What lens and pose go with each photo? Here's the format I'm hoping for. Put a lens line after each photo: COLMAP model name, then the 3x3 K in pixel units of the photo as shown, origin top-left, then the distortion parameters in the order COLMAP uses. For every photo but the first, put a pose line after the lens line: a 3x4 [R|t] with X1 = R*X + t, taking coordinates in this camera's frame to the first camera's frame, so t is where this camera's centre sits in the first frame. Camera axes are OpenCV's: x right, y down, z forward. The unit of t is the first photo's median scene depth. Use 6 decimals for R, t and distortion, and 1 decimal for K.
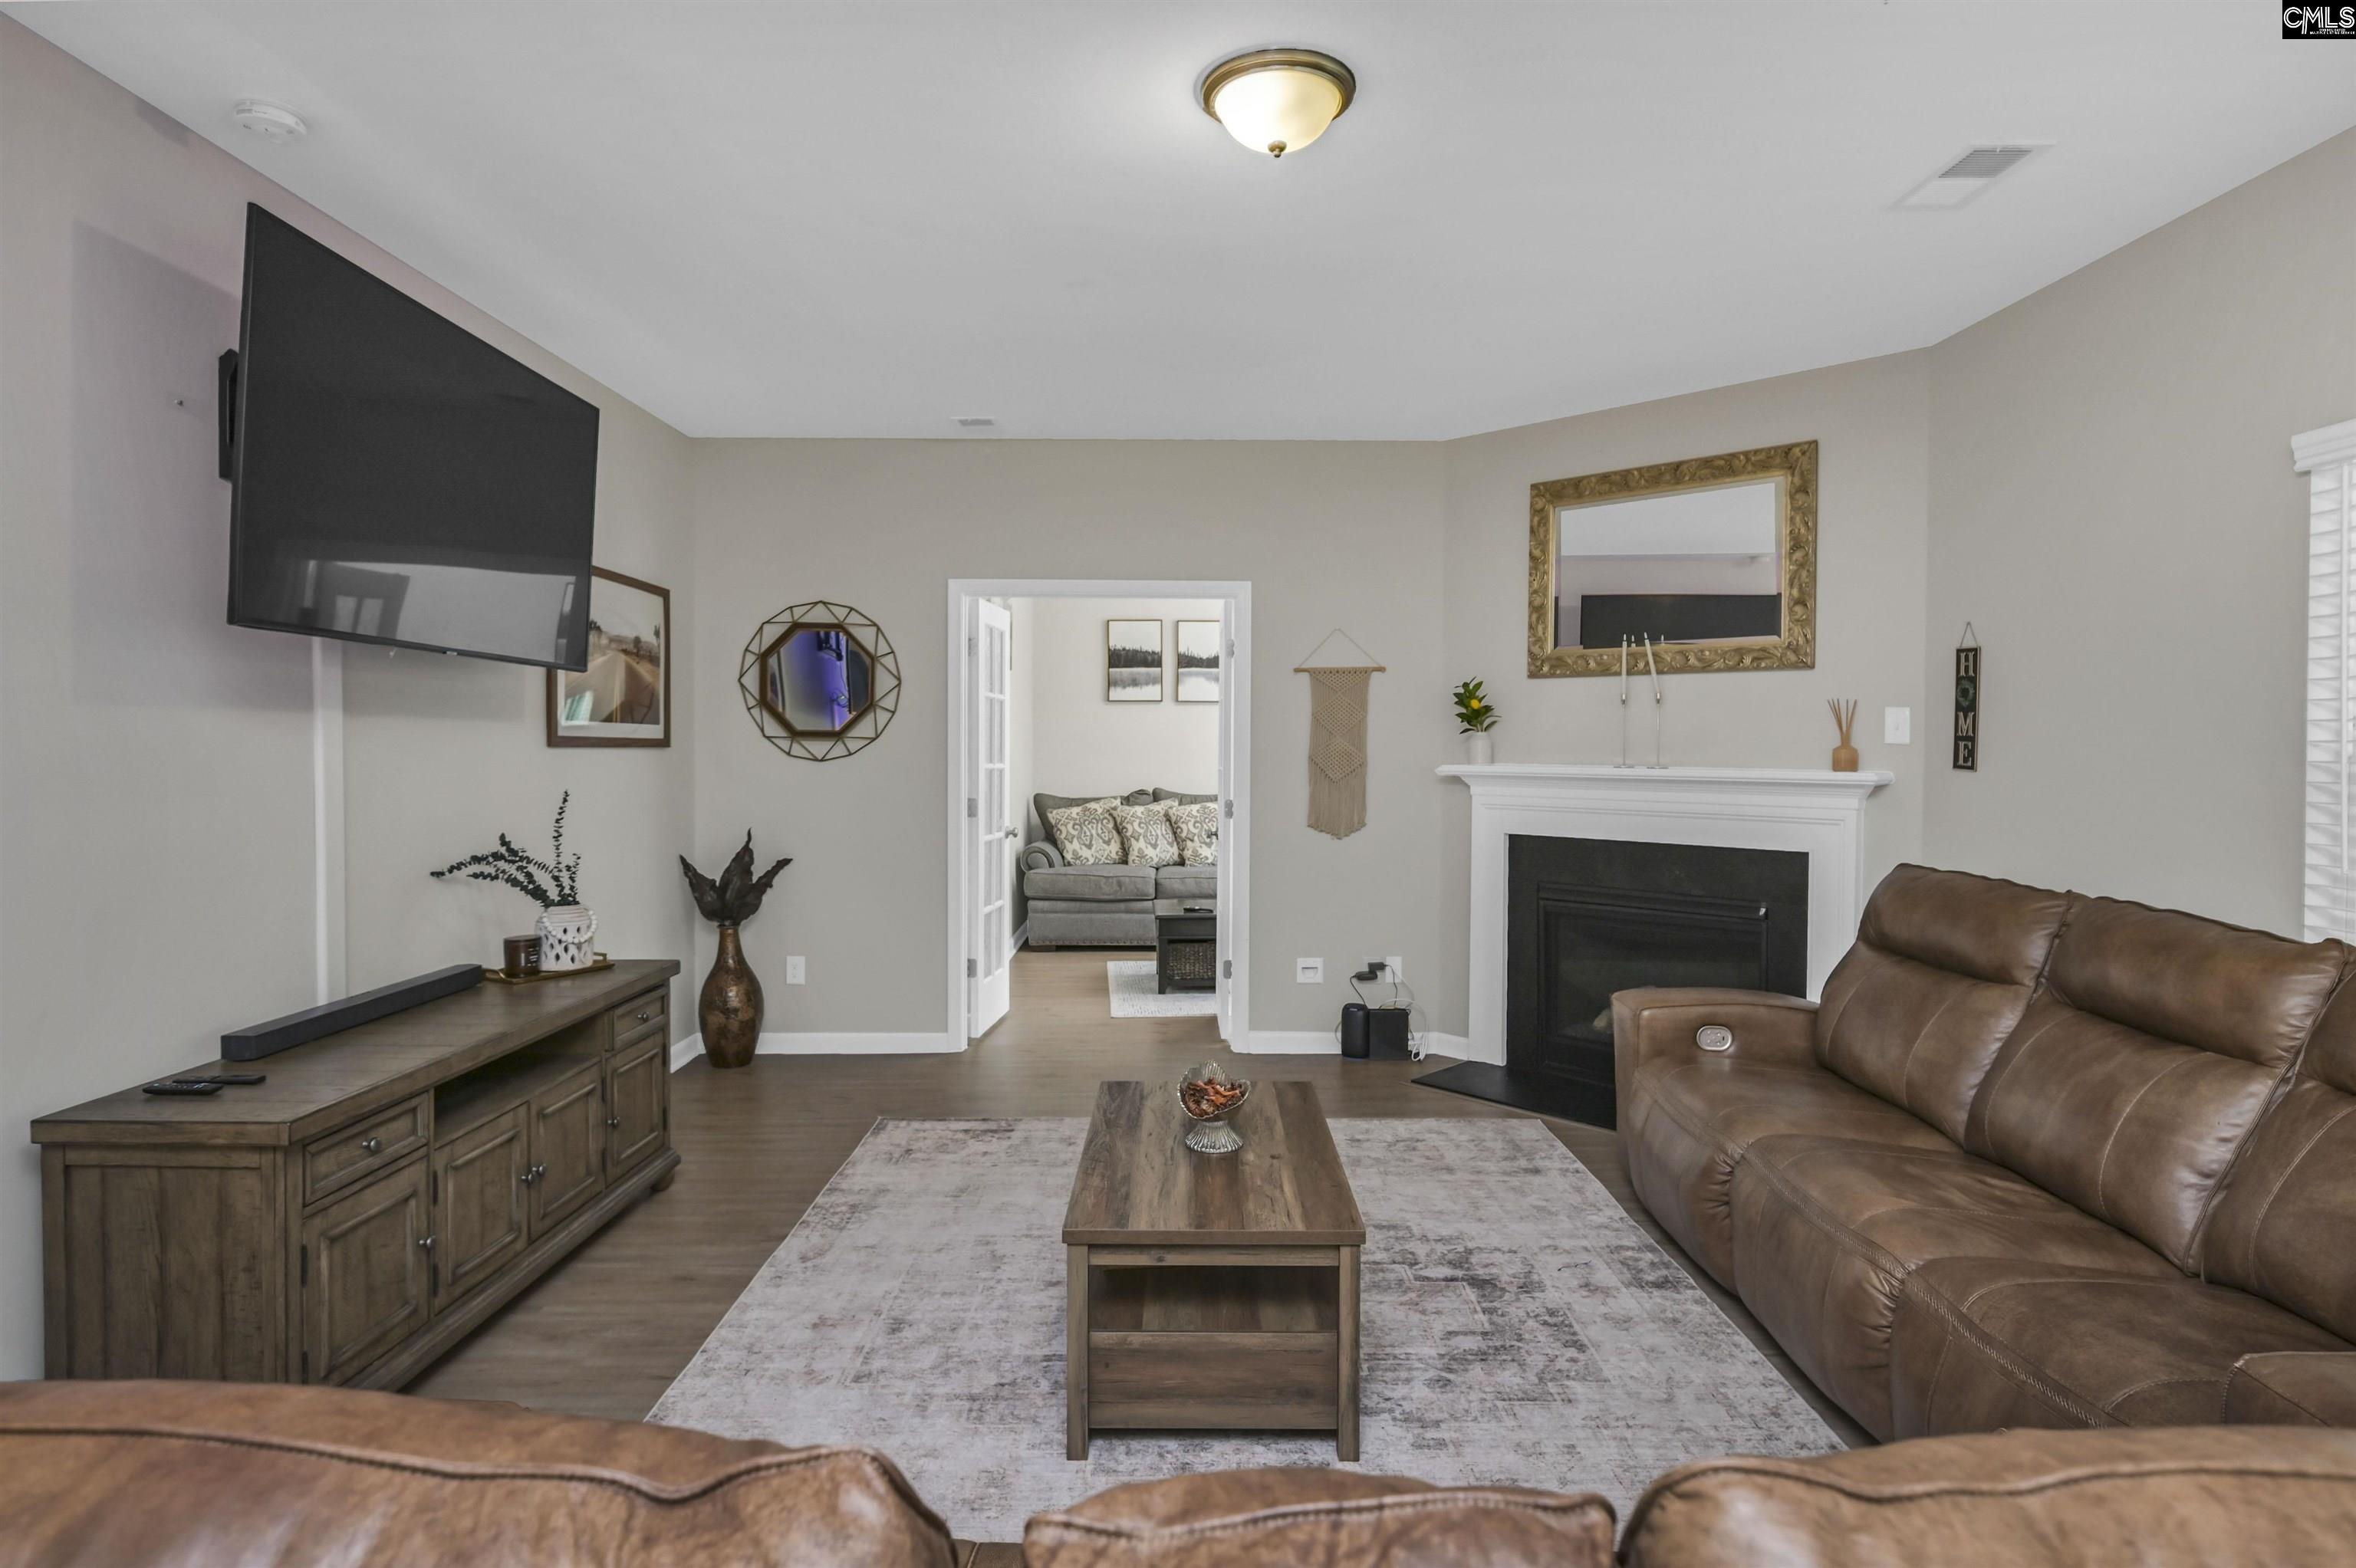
lens RADIAL K [[1240.3, 0, 1181.6], [0, 1240.3, 770.8], [0, 0, 1]] dist [0.000784, -0.000797]
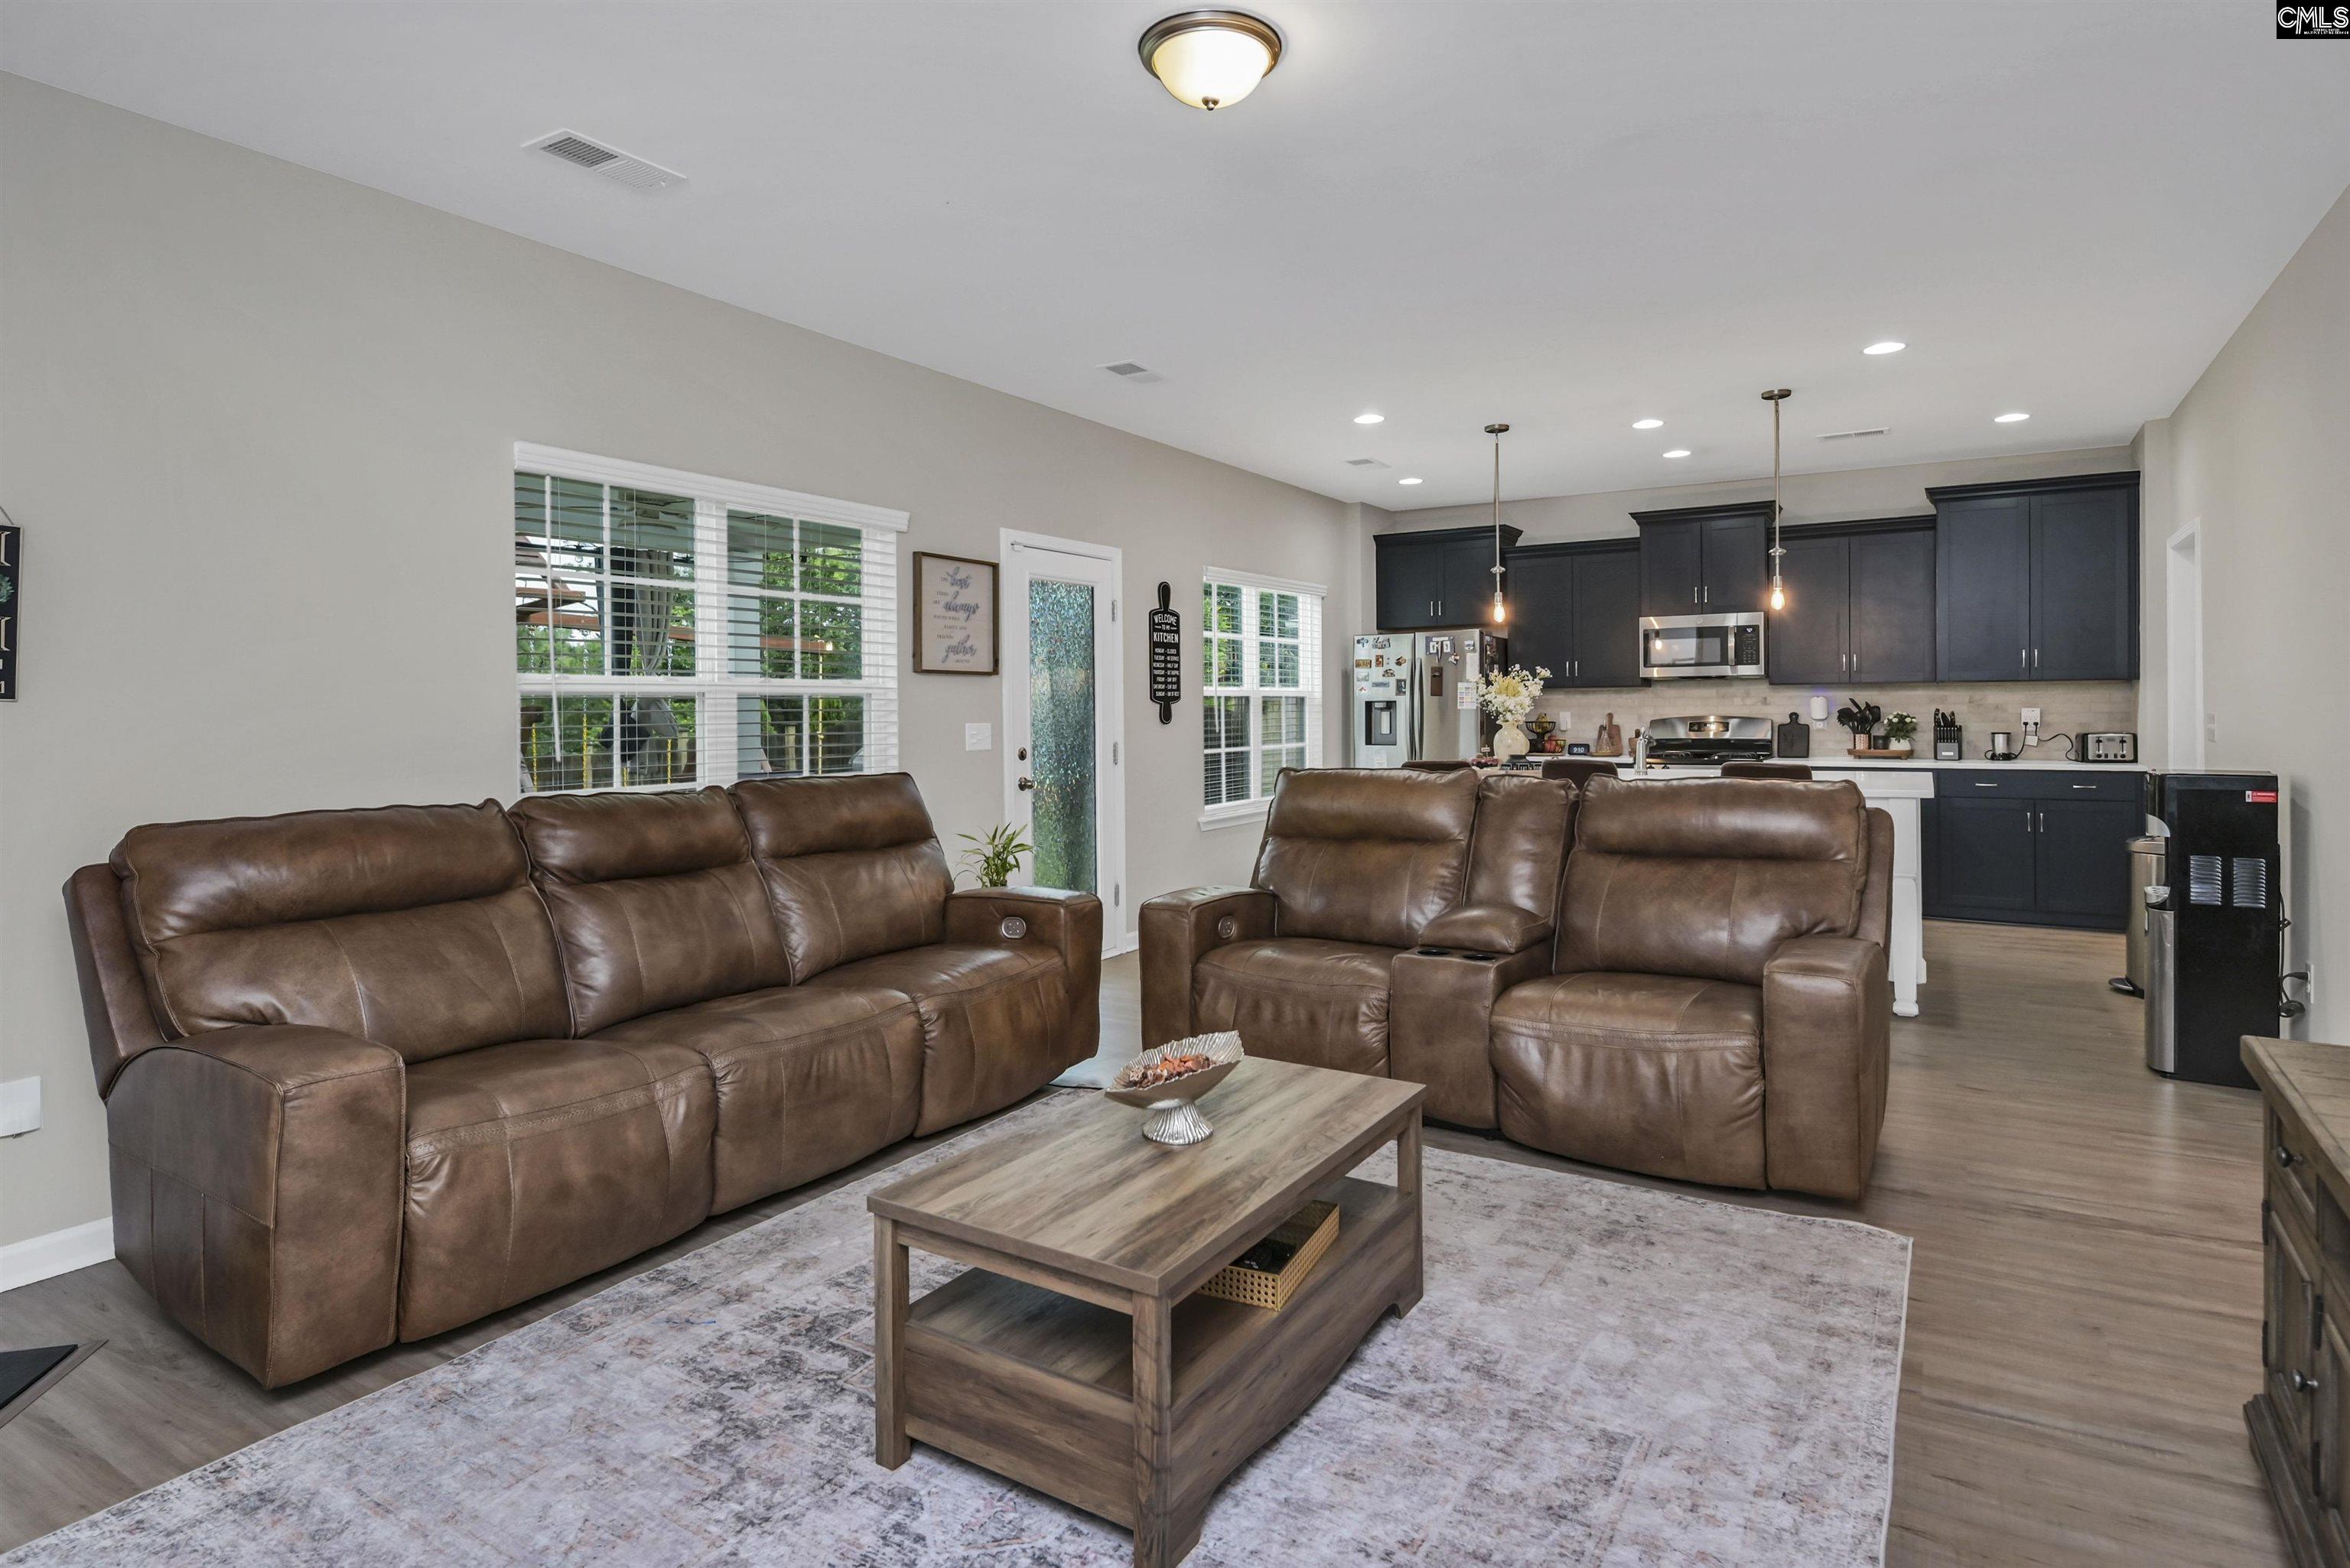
lens RADIAL K [[1263.7, 0, 1166.5], [0, 1263.7, 711.3], [0, 0, 1]] dist [0.000213, -0.001710]
pose [[-0.843847, 0.001117, 0.536583, -0.260278], [0.018662, 0.999454, 0.027267, -0.000502], [-0.536259, 0.033022, -0.843407, 1.066017]]
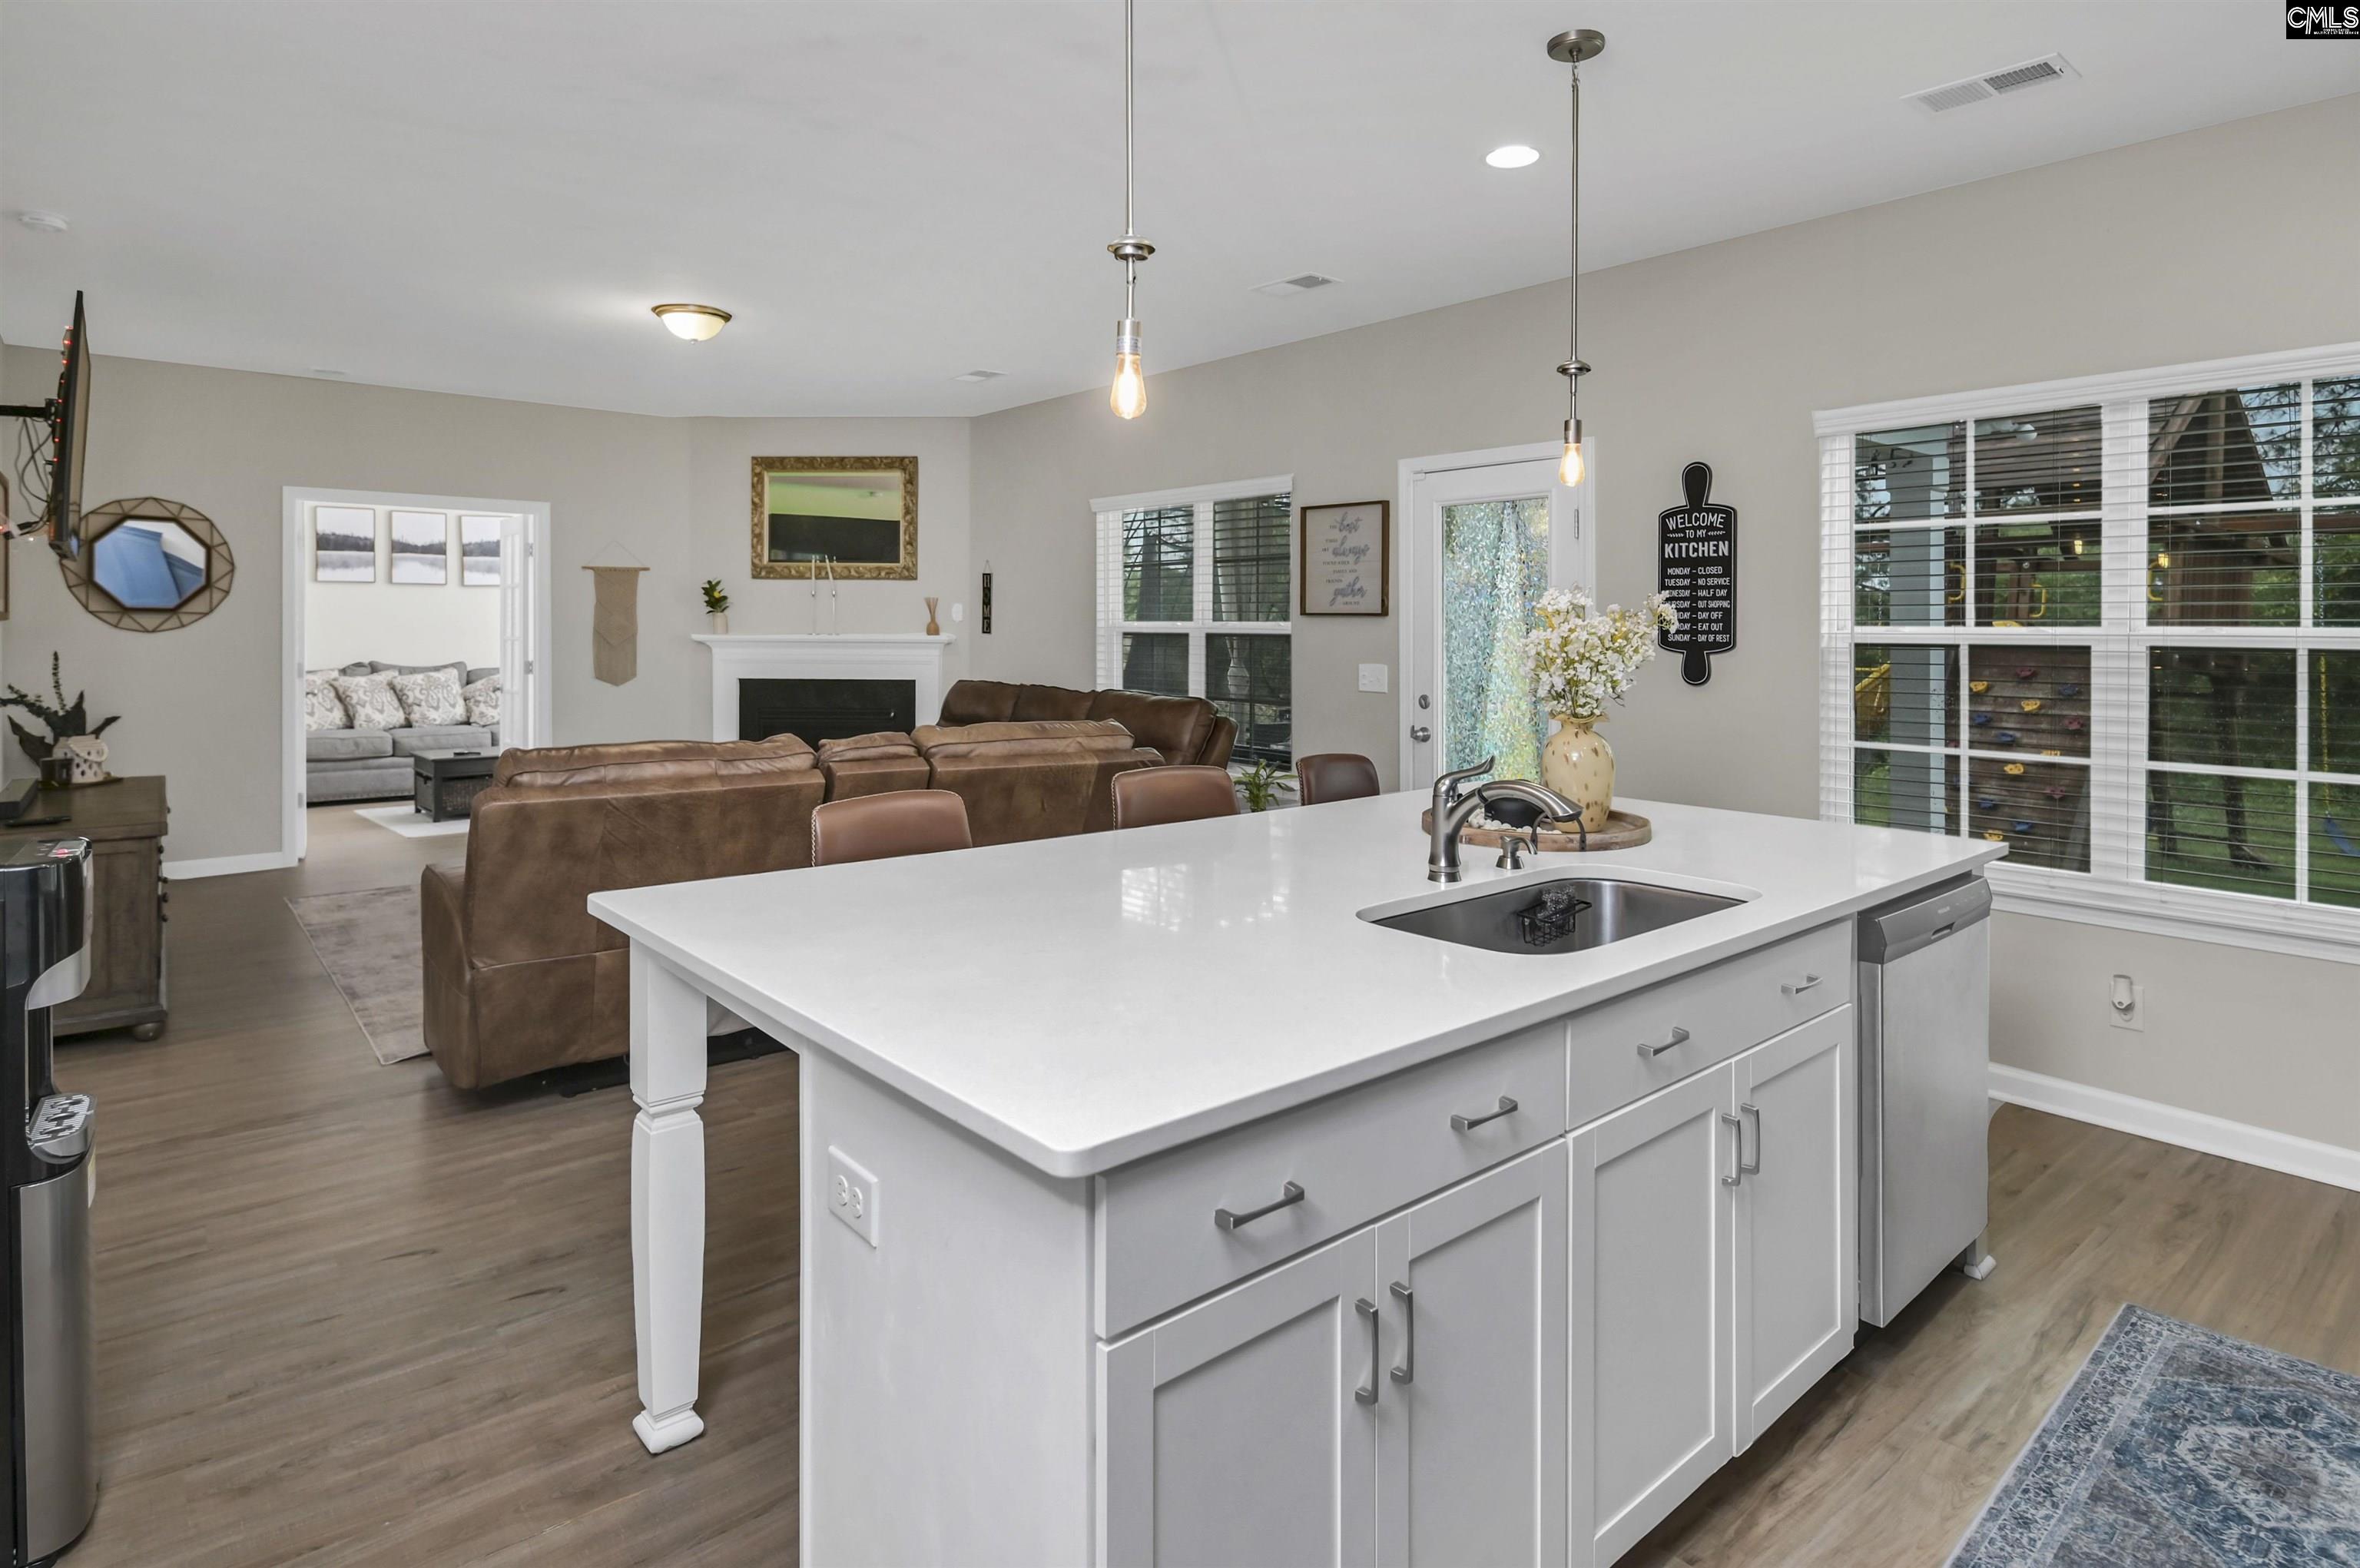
lens RADIAL K [[1240.9, 0, 1190.7], [0, 1240.9, 638.8], [0, 0, 1]] dist [0.002200, -0.001868]
pose [[0.765357, -0.005146, 0.643586, -0.352623], [0.012420, 0.999900, -0.006775, 0.021740], [-0.643487, 0.013179, 0.765344, -0.646956]]
